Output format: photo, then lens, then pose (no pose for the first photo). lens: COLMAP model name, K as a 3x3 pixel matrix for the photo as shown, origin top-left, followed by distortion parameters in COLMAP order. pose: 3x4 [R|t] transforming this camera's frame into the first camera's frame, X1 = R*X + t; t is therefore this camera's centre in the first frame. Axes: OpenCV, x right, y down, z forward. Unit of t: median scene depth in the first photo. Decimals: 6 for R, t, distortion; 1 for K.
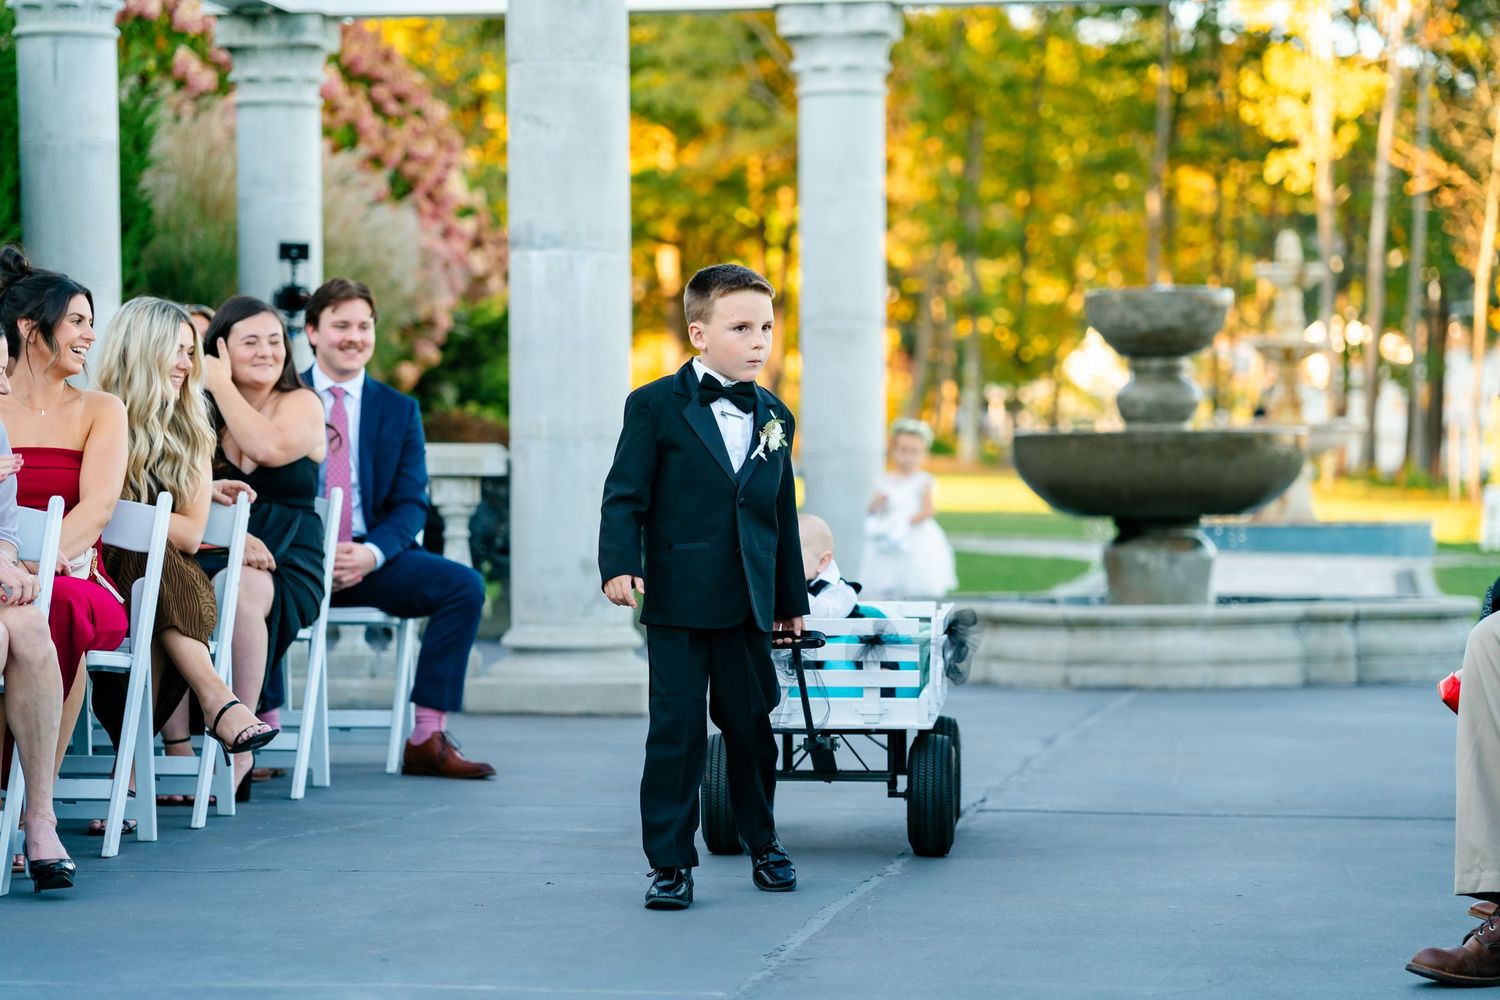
lens RADIAL K [[4509.8, 0, 752.7], [0, 4509.8, 391.5], [0, 0, 1]] dist [0.163123, 0.000000]
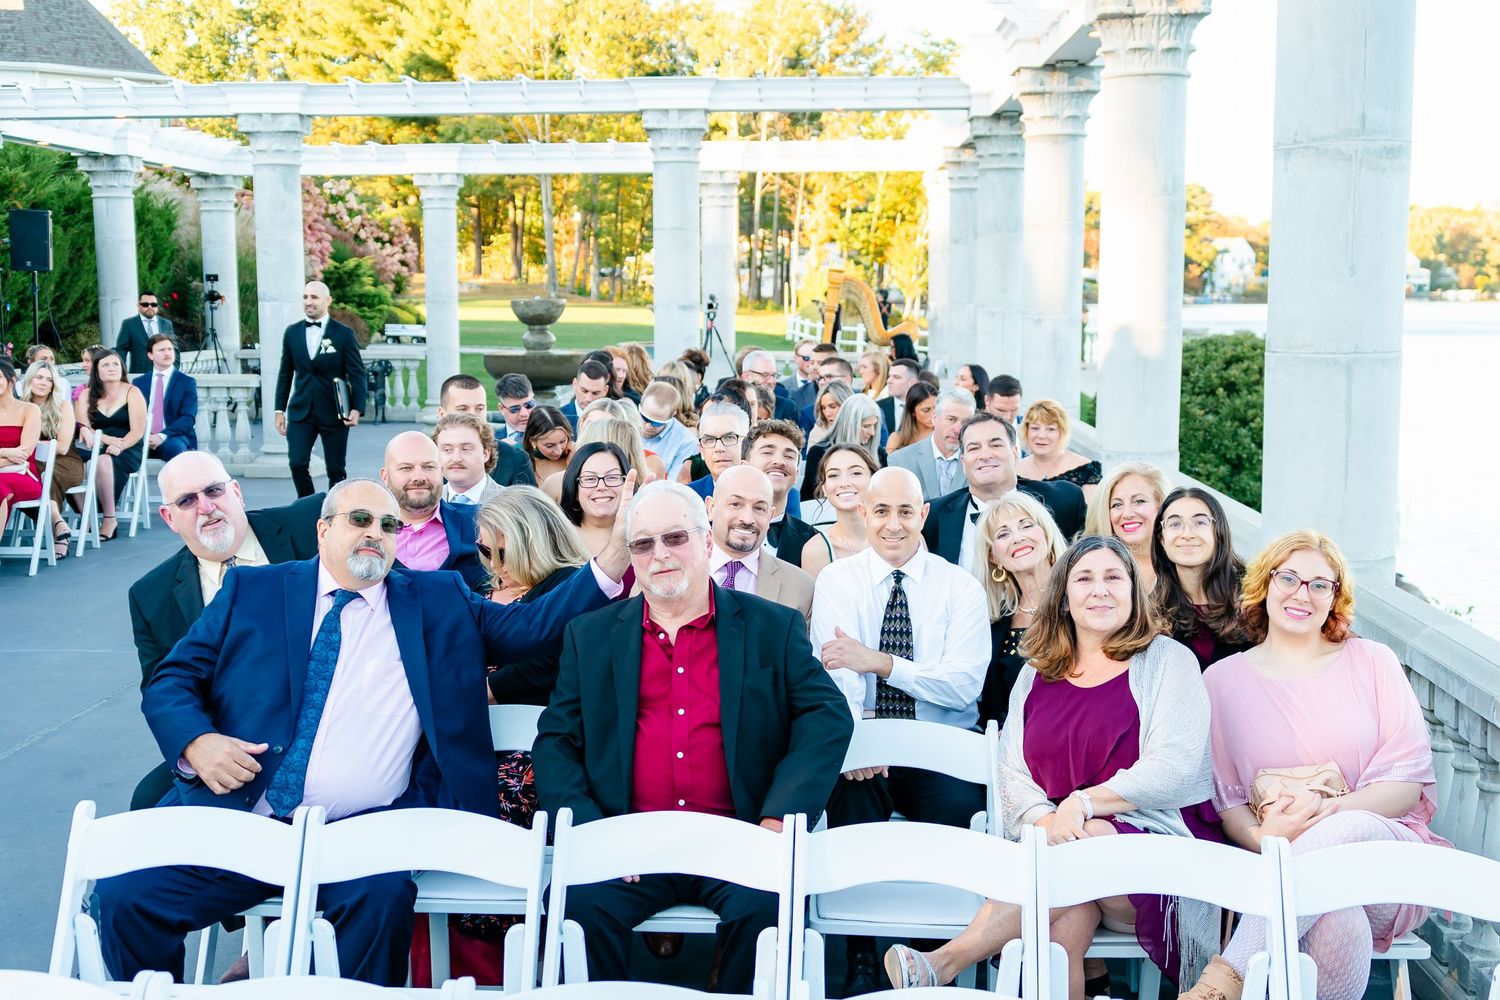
lens RADIAL K [[1834.4, 0, 732.9], [0, 1834.4, 466.0], [0, 0, 1]] dist [-0.017358, 0.000000]
pose [[0.993721, -0.013239, 0.111102, 0.082415], [0.000739, 0.993731, 0.111799, -0.044941], [-0.111886, -0.111015, 0.987501, -0.075513]]
